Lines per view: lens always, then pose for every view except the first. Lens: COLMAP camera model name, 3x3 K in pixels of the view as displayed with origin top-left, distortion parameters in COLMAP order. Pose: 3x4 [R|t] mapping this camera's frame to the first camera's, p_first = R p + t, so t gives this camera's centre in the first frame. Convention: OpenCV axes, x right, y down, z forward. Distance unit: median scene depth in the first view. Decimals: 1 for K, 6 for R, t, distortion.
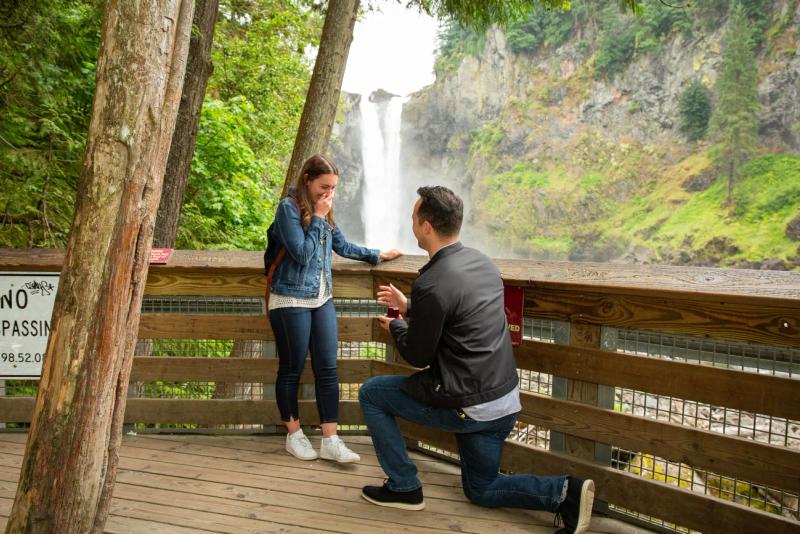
lens RADIAL K [[568.0, 0, 423.6], [0, 568.0, 266.6], [0, 0, 1]] dist [-0.077613, 0.063952]
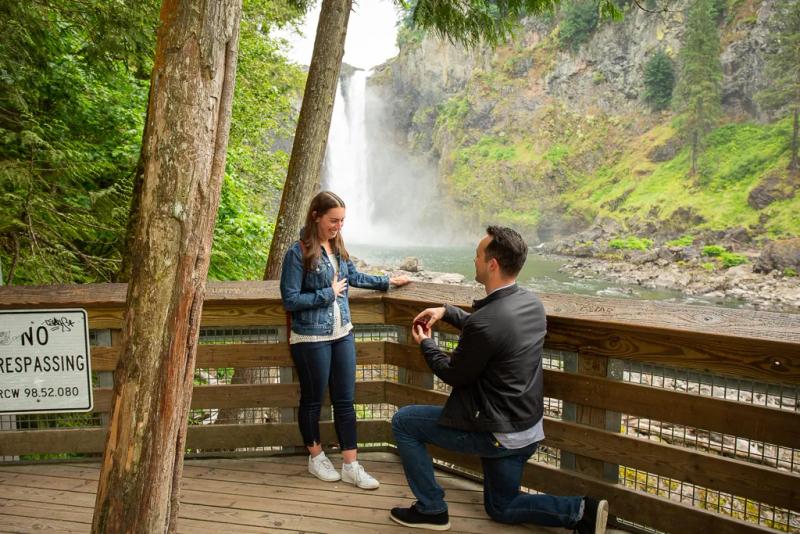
lens RADIAL K [[568.0, 0, 423.6], [0, 568.0, 266.6], [0, 0, 1]] dist [-0.077613, 0.063952]
pose [[0.998605, -0.024939, 0.046532, -0.098394], [0.023475, 0.999220, 0.031743, -0.125235], [-0.047288, -0.030606, 0.998412, -0.076037]]
